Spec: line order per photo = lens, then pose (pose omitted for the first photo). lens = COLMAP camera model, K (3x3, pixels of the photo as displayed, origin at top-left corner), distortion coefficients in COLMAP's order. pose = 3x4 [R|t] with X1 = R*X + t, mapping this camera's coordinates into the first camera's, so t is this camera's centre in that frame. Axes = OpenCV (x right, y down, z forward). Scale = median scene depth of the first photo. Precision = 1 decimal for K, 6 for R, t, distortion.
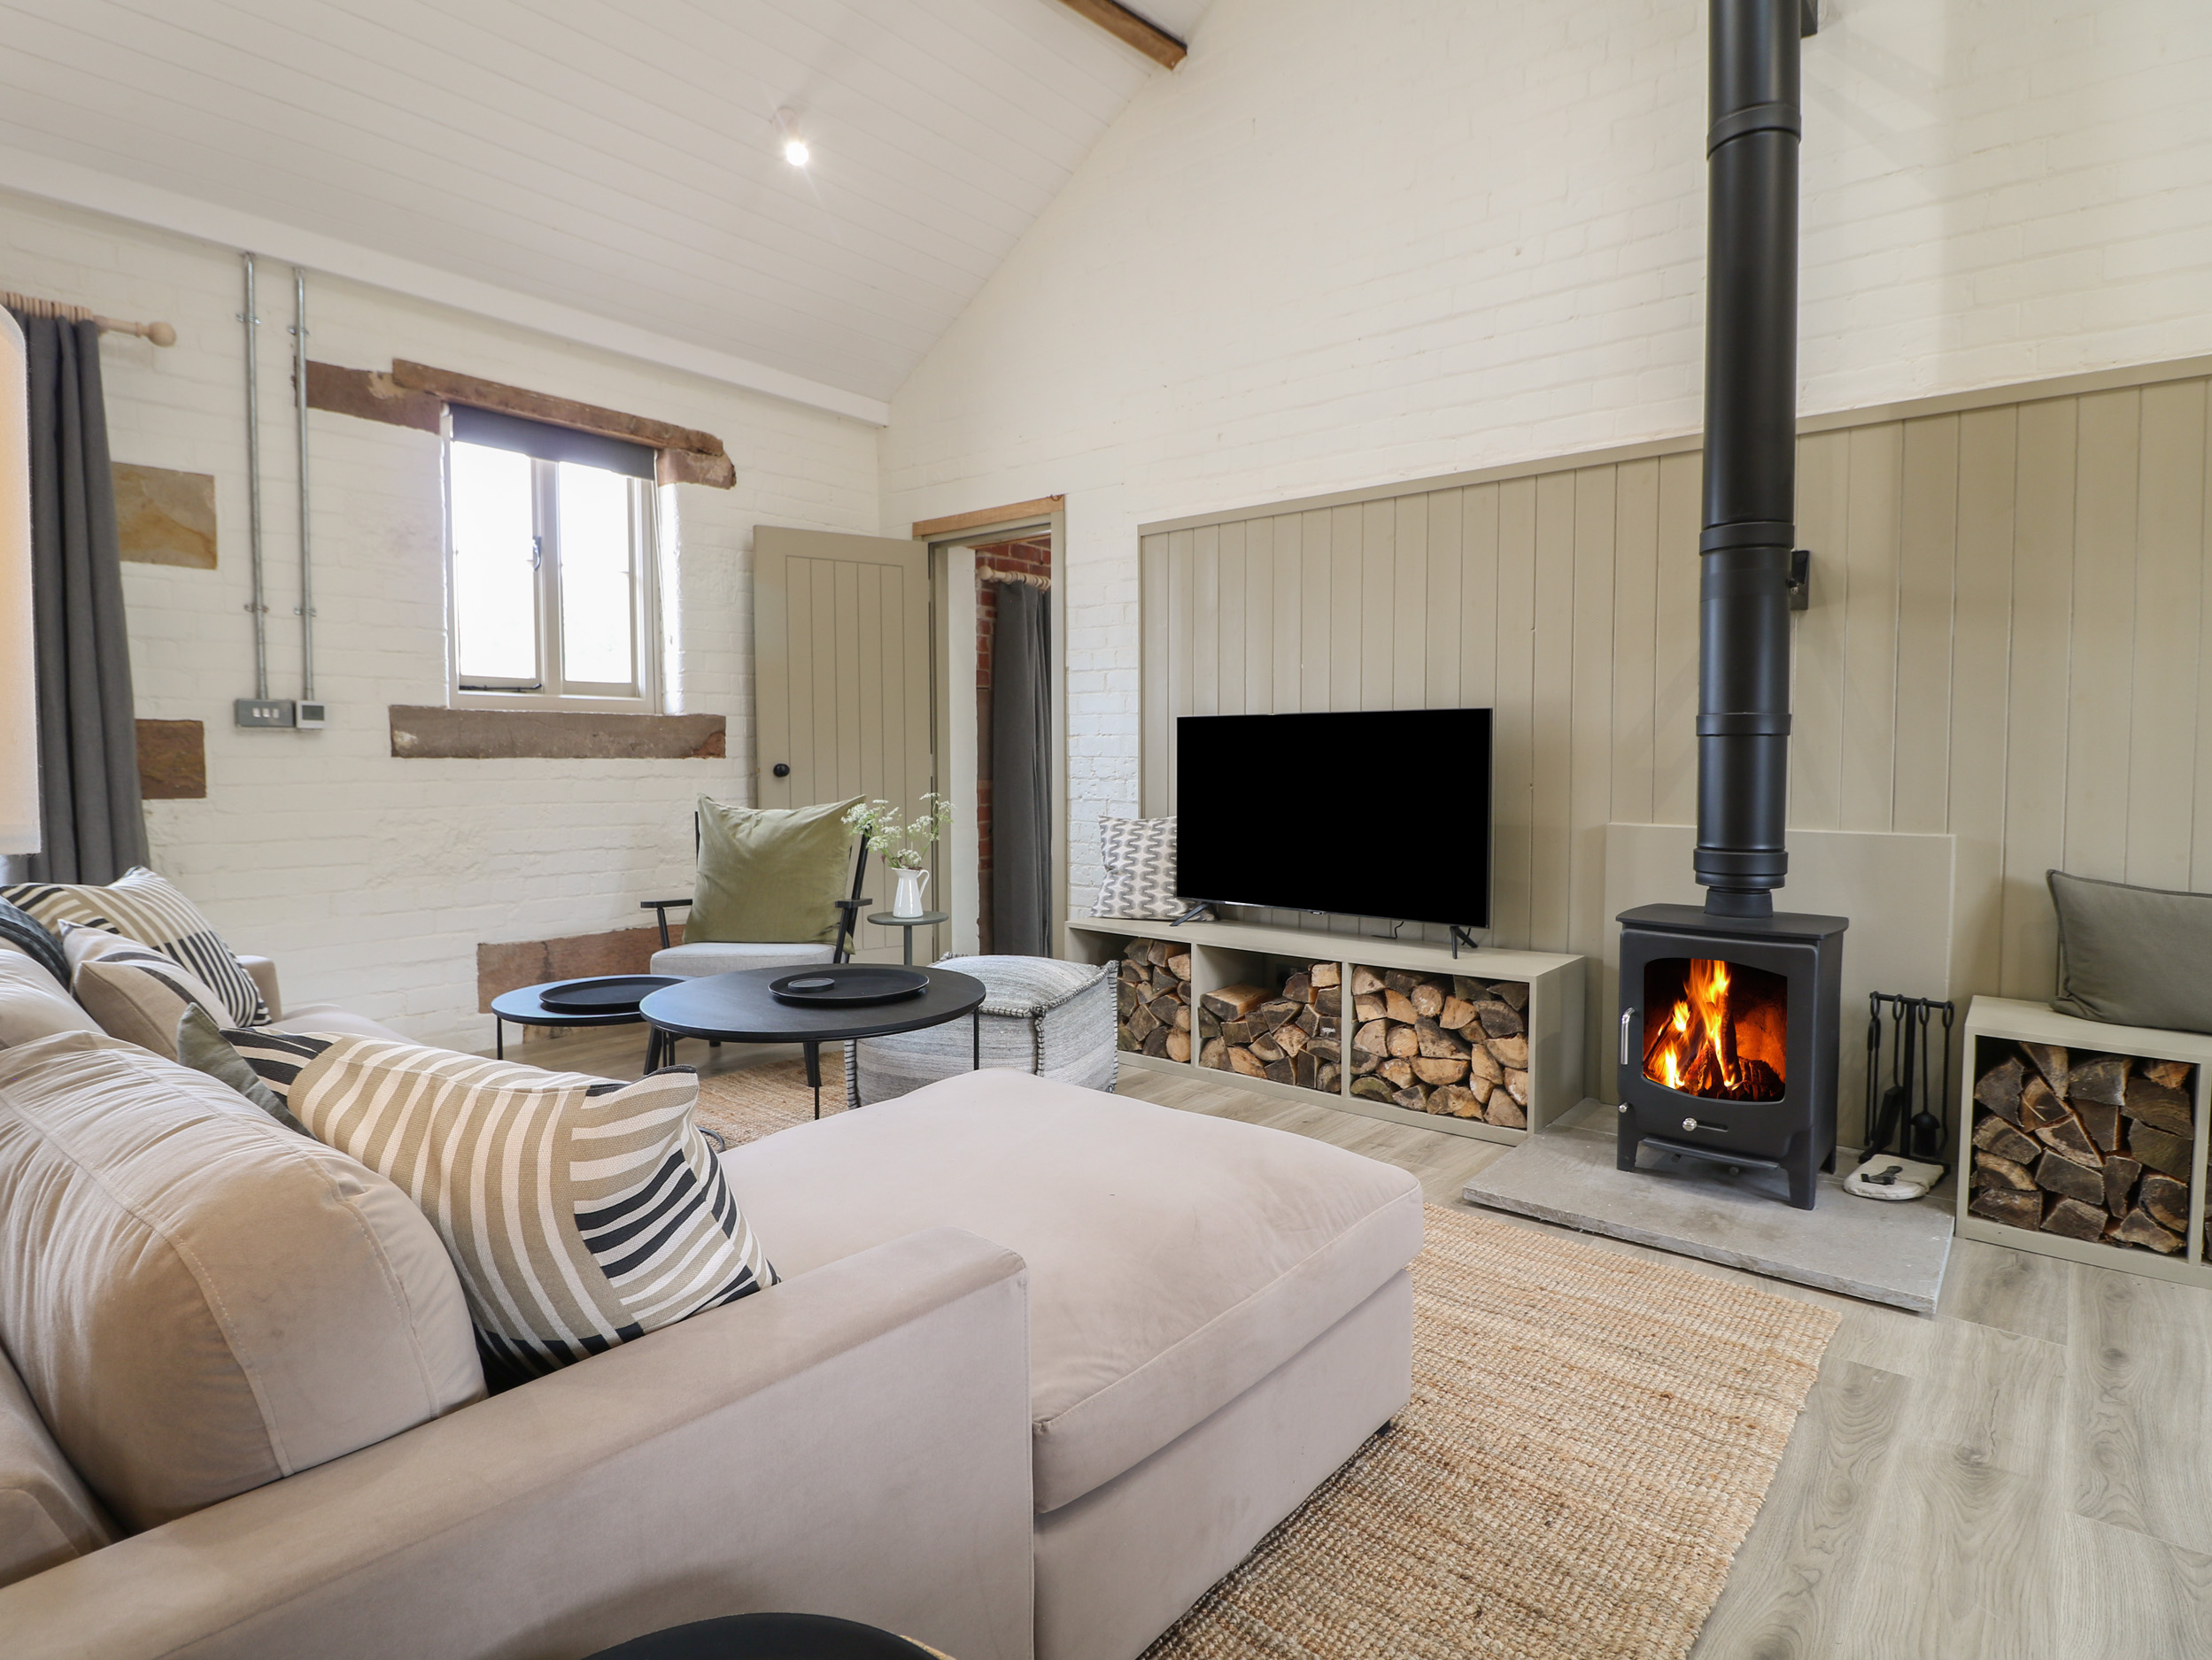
lens RADIAL K [[1168.9, 0, 1108.0], [0, 1168.9, 781.1], [0, 0, 1]] dist [-0.002004, -0.014621]
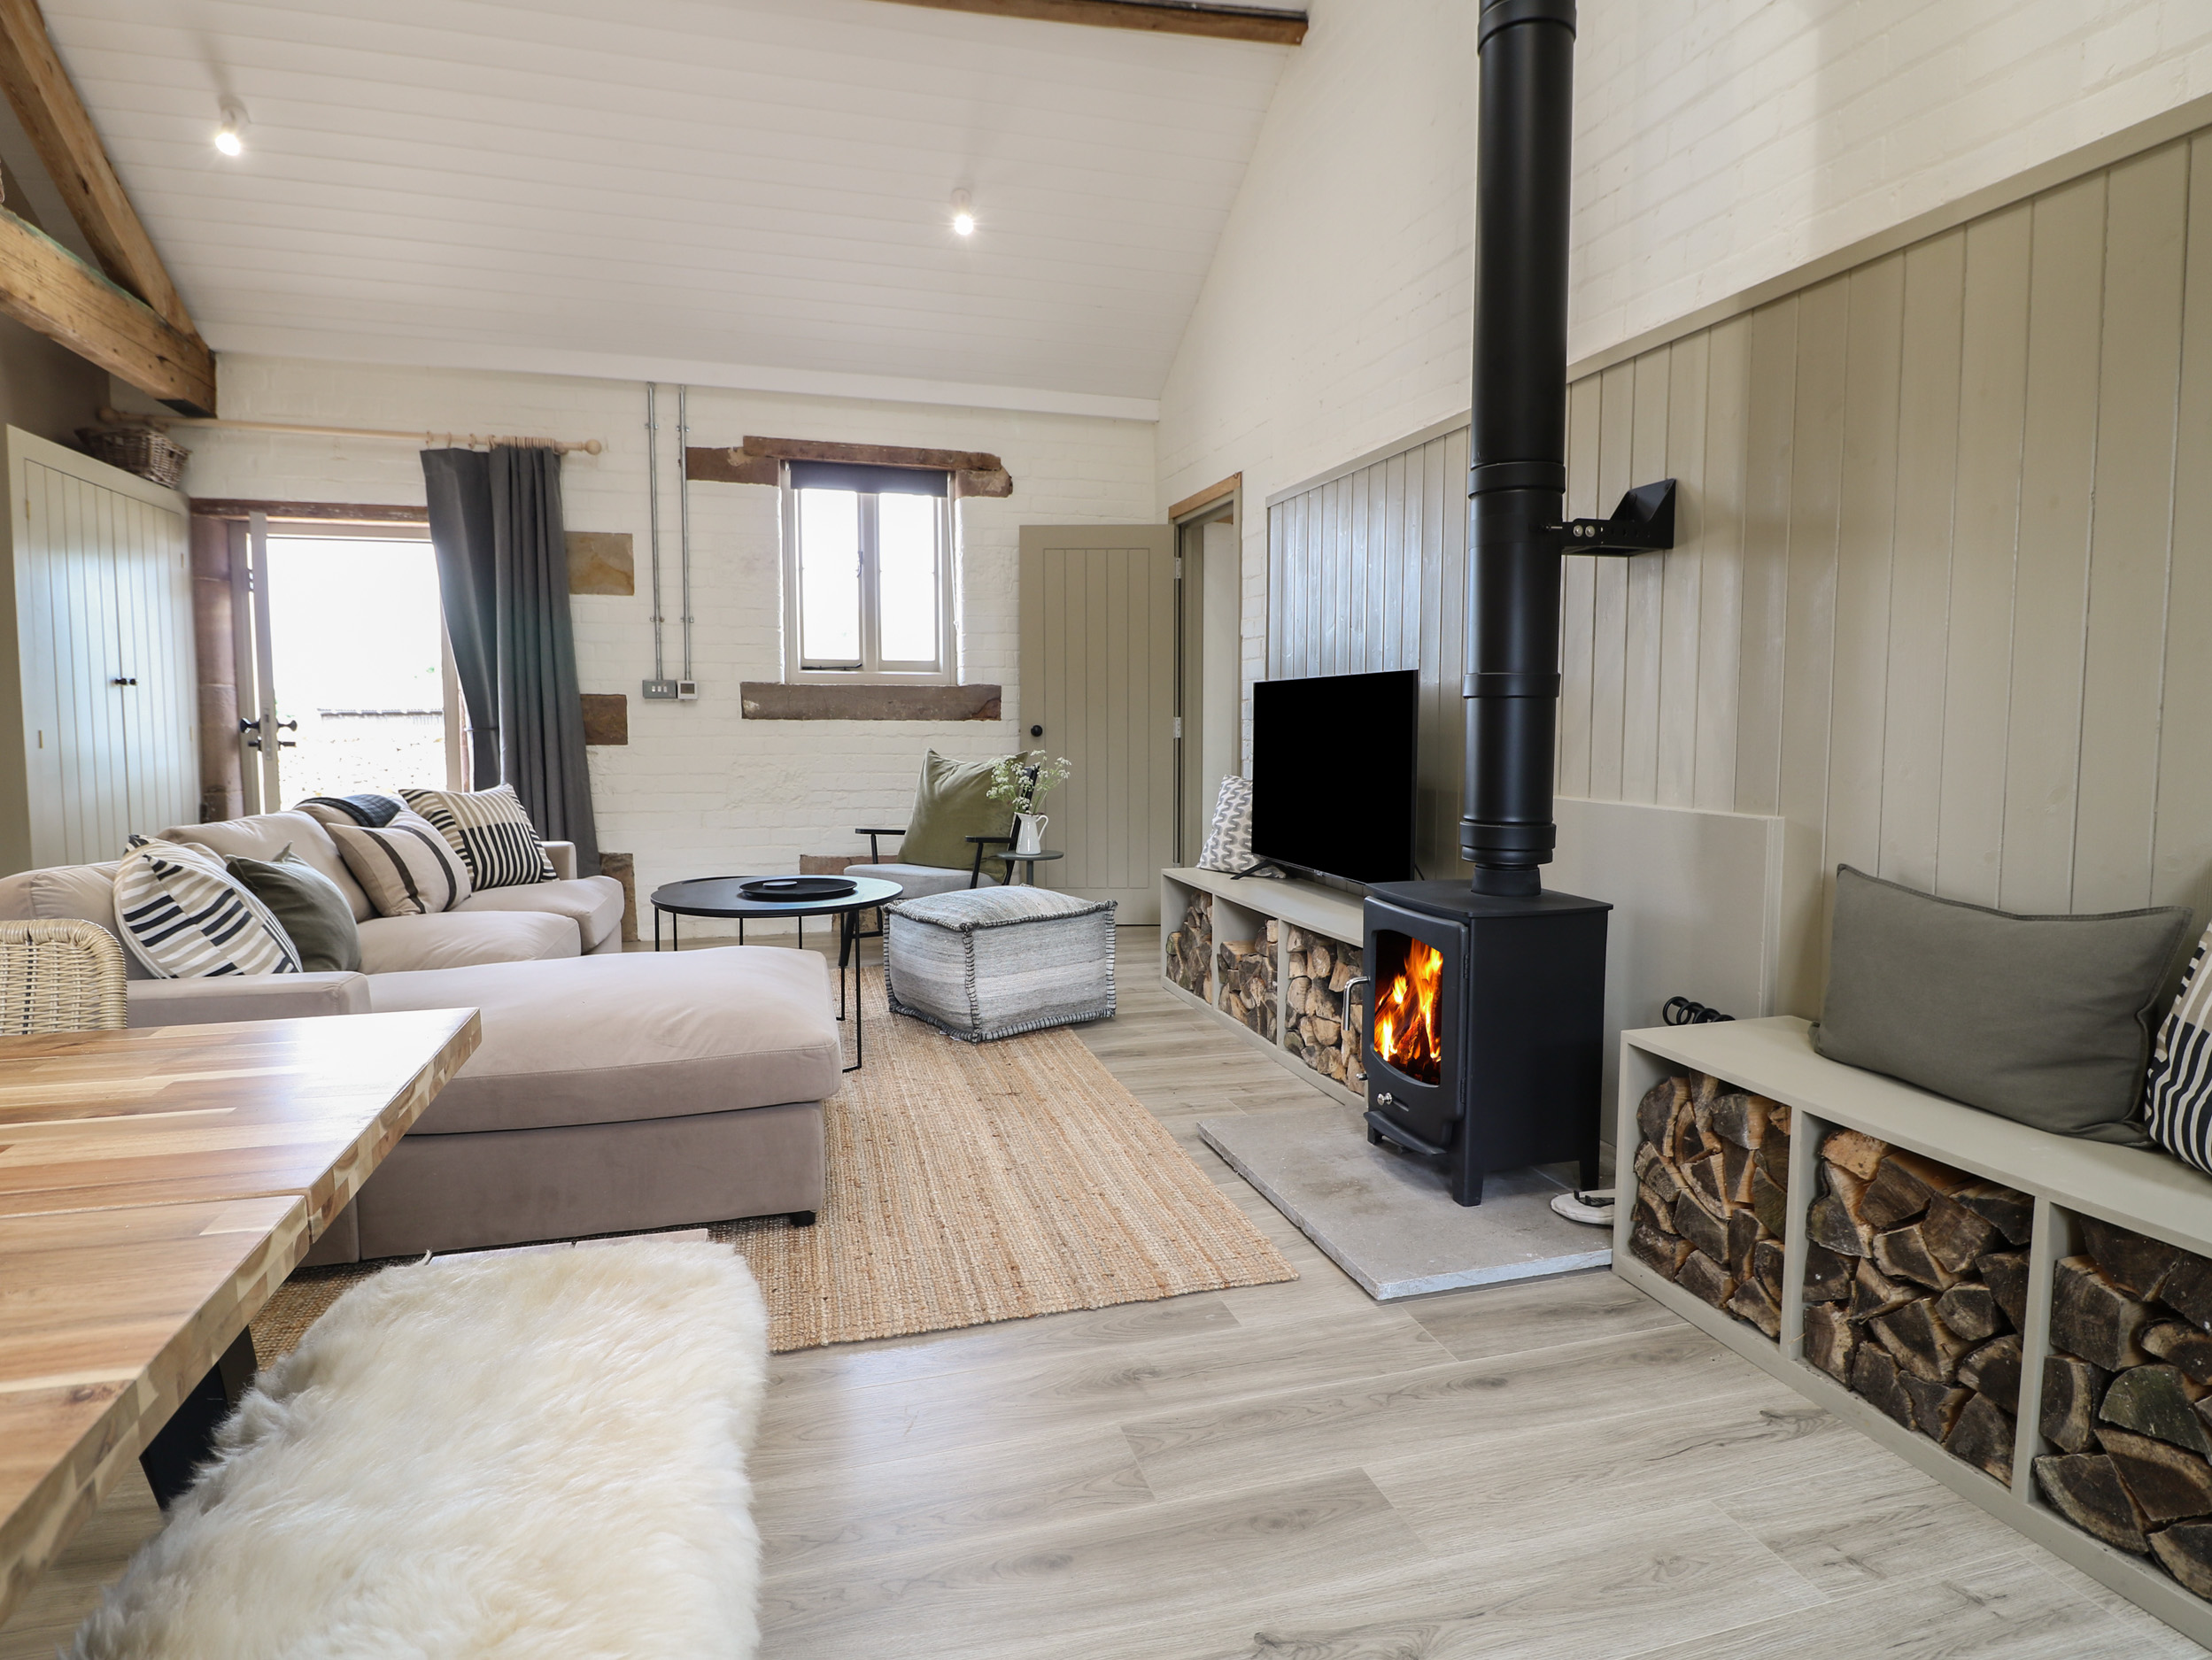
lens RADIAL K [[1204.4, 0, 1102.8], [0, 1204.4, 777.8], [0, 0, 1]] dist [-0.008463, -0.000884]
pose [[0.828668, 0.029602, -0.558956, 0.604354], [-0.014928, 0.999414, 0.030798, -0.000448], [0.559541, -0.017177, 0.828625, 0.028941]]
